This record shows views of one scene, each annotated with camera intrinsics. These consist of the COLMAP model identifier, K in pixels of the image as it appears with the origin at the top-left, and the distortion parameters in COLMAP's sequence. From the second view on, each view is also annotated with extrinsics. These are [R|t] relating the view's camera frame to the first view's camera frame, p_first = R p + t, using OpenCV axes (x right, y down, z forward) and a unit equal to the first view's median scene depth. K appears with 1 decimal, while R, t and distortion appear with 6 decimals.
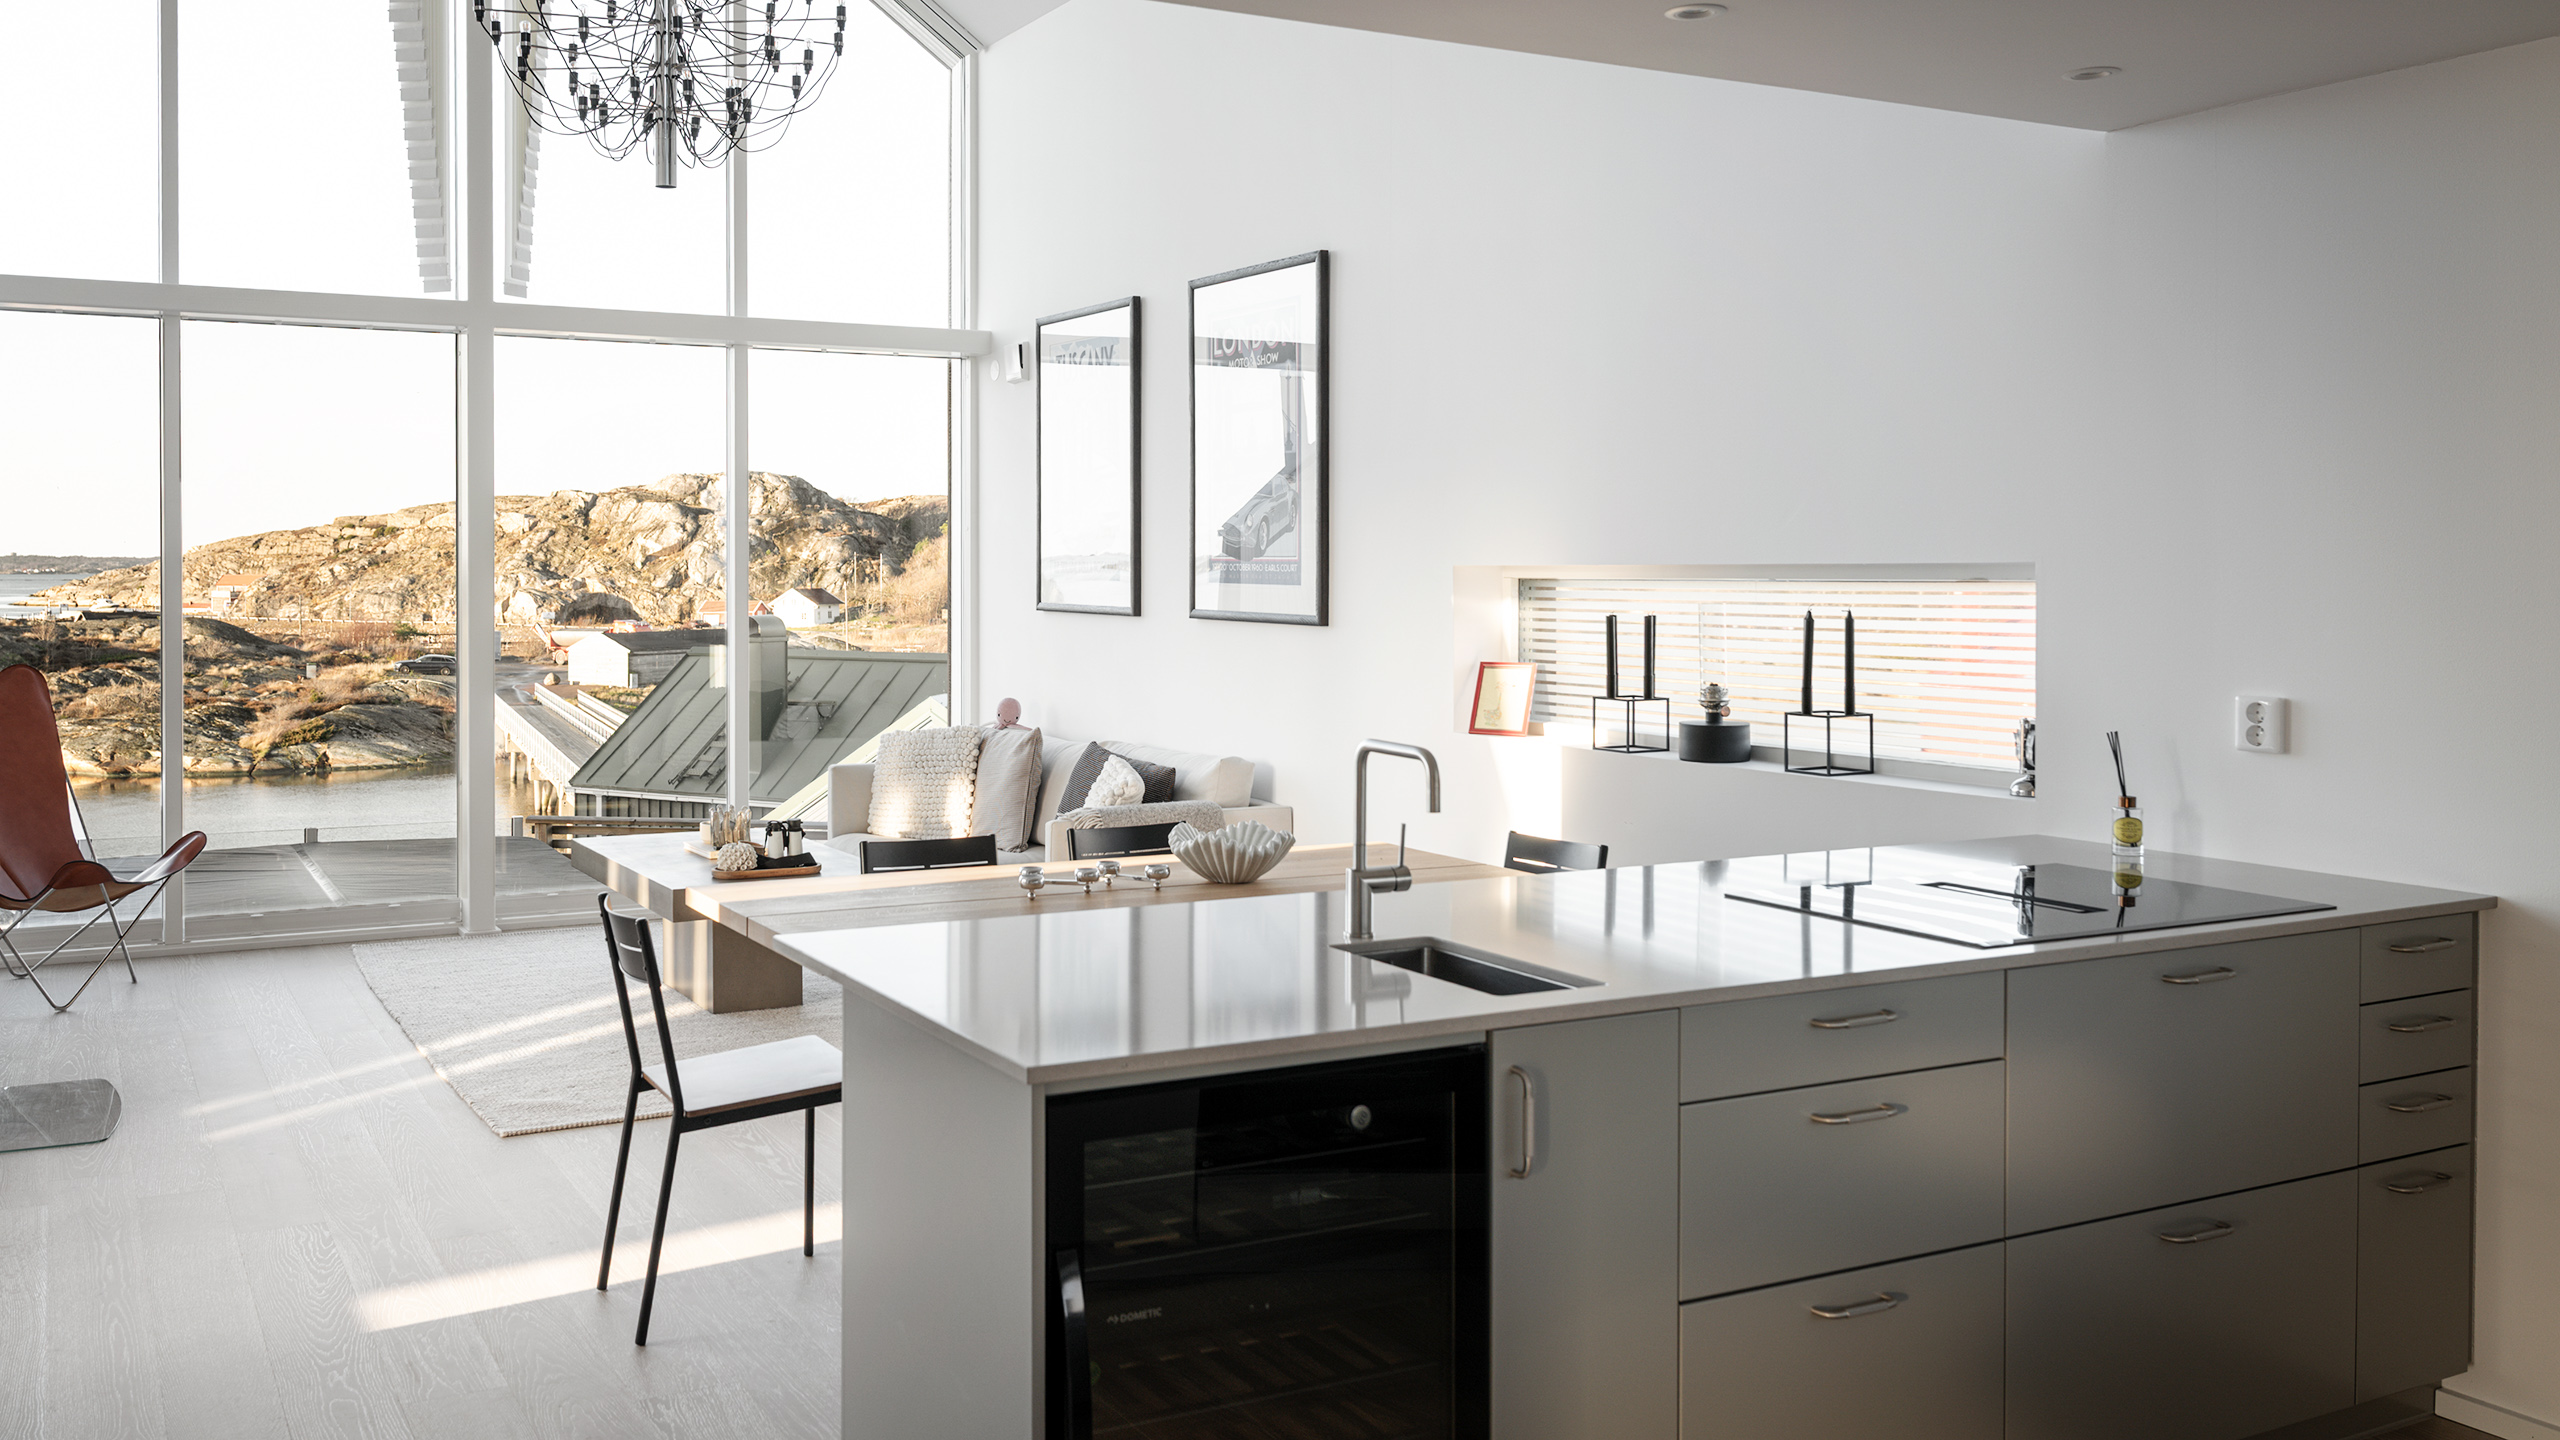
lens RADIAL K [[2066.4, 0, 1075.0], [0, 2066.4, 672.2], [0, 0, 1]] dist [0.007338, 0.003958]
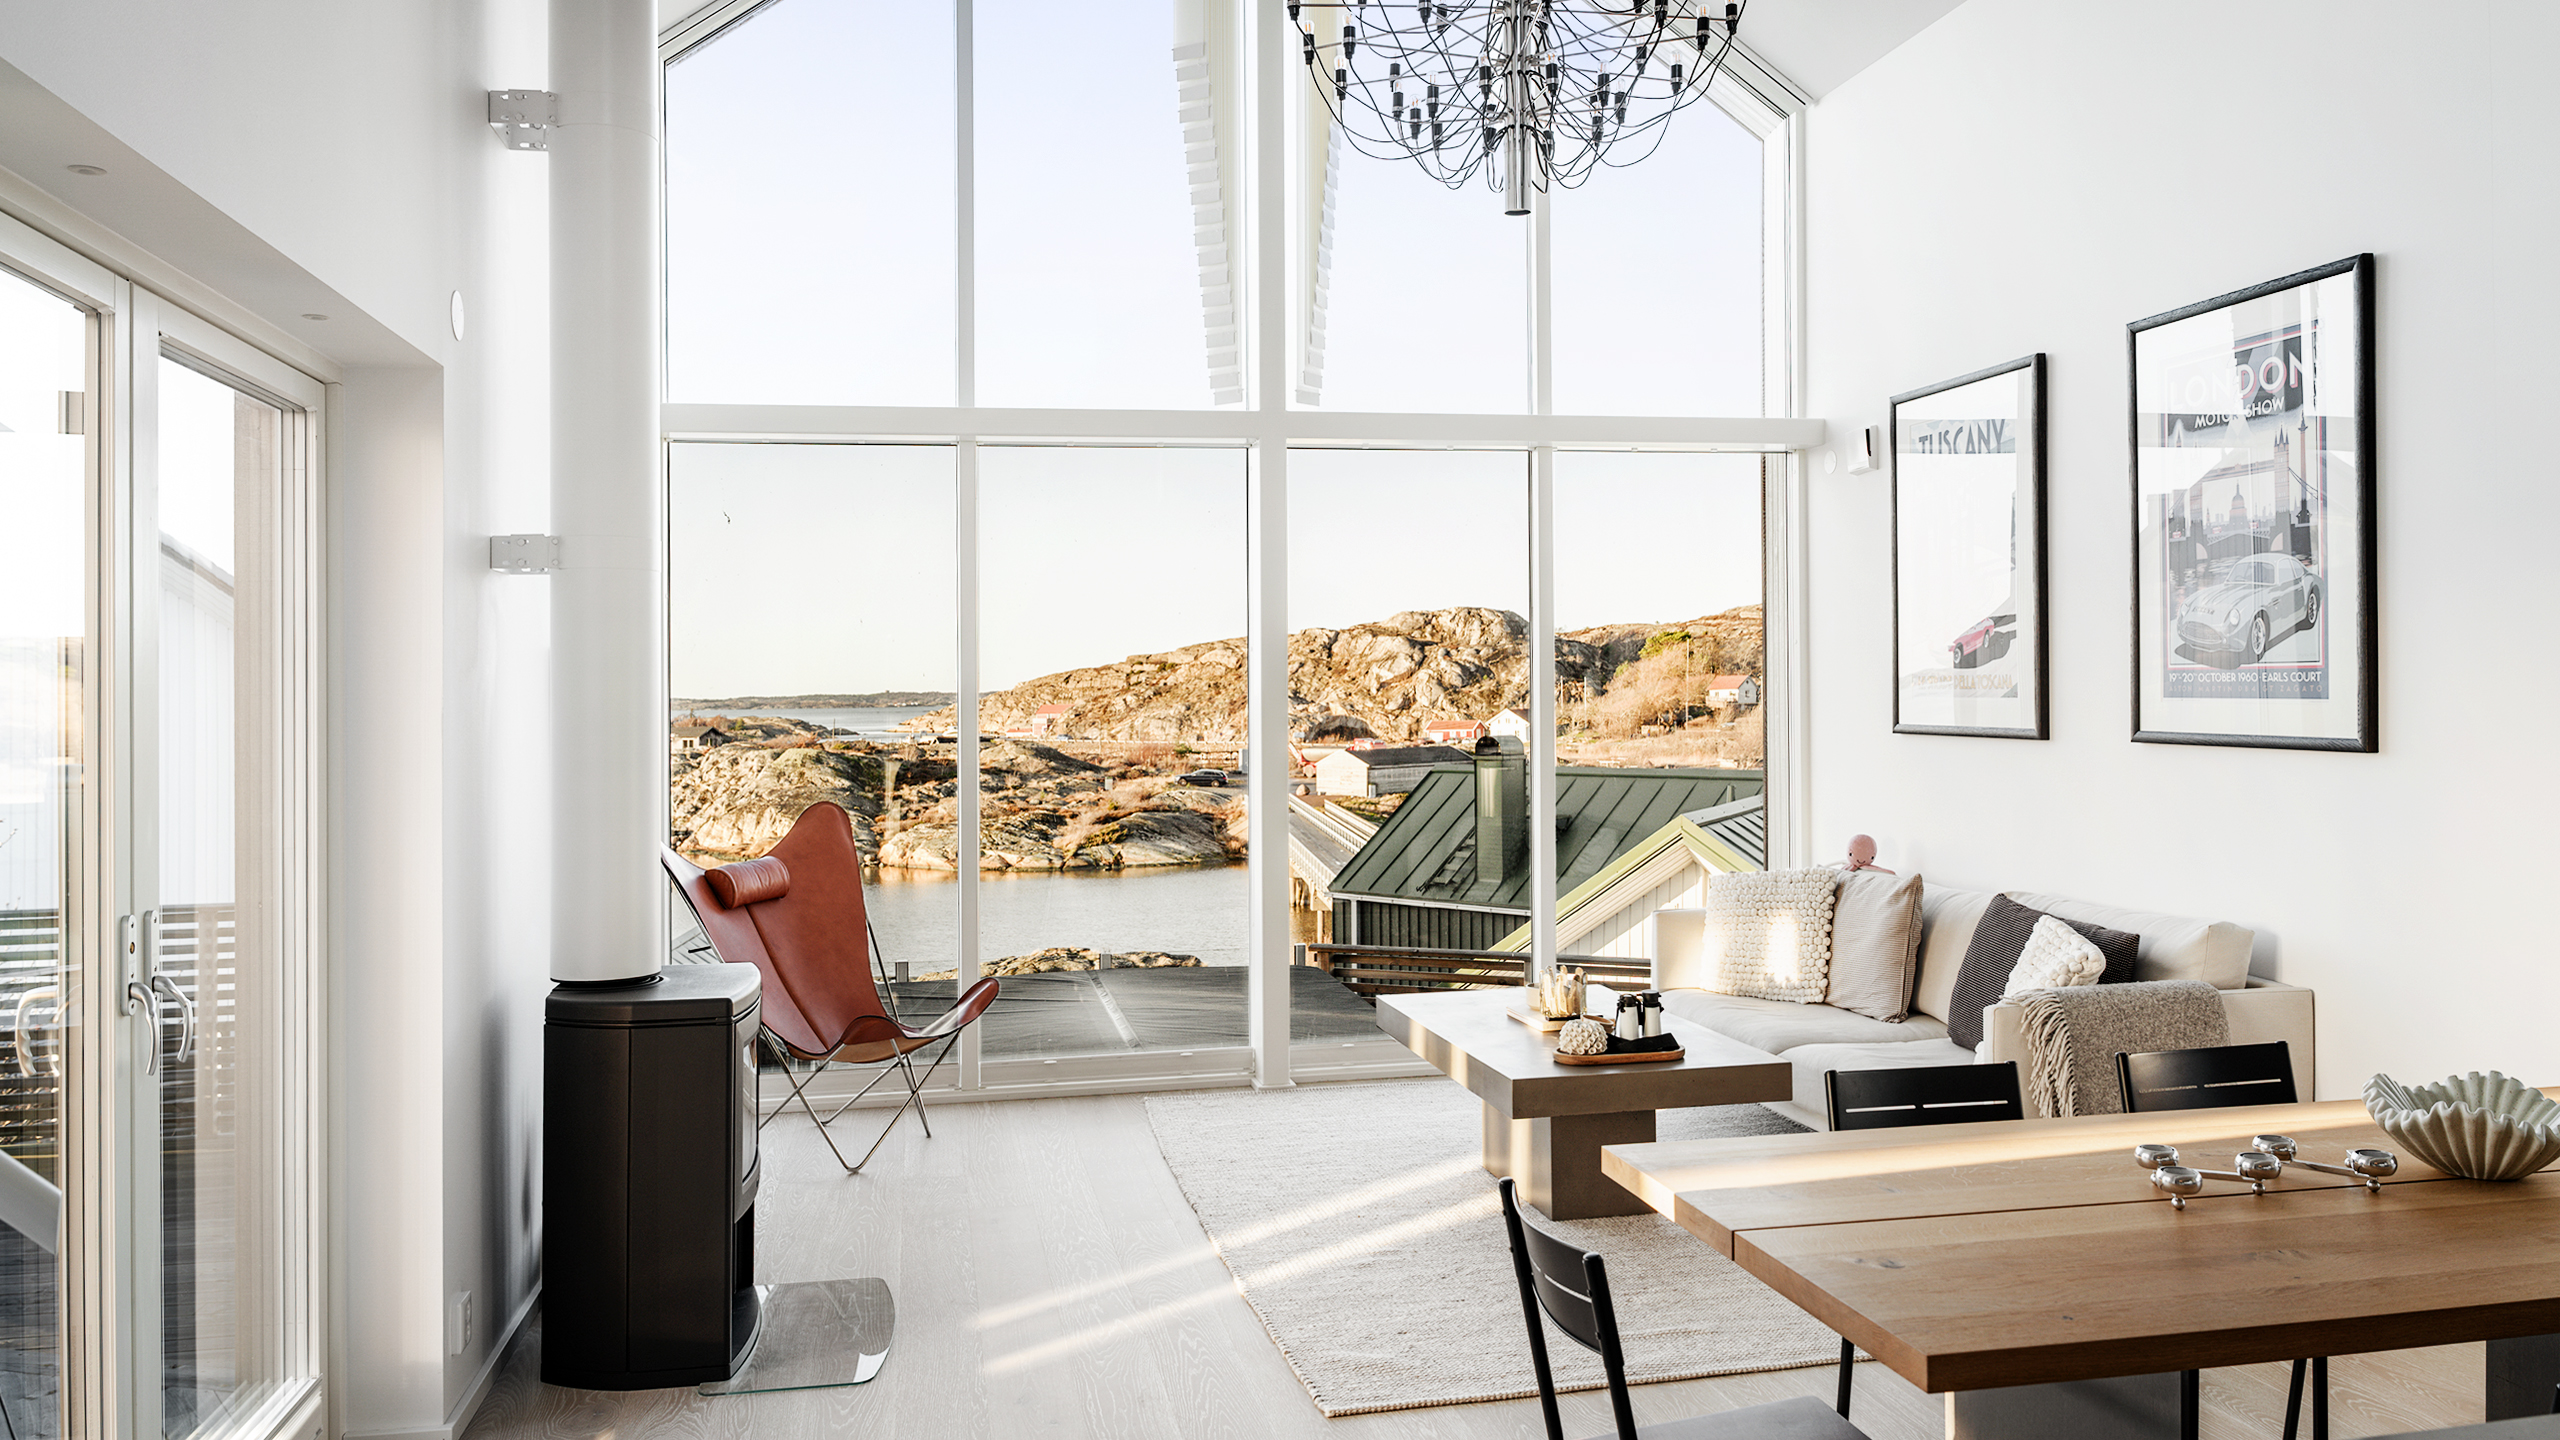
lens RADIAL K [[1887.5, 0, 1280.0], [0, 1887.5, 720.0], [0, 0, 1]] dist [0.000347, 0.000707]
pose [[0.965624, -0.013737, -0.259581, -0.068256], [0.004671, 0.999358, -0.035510, -0.009567], [0.259903, 0.033077, 0.965068, 0.191779]]
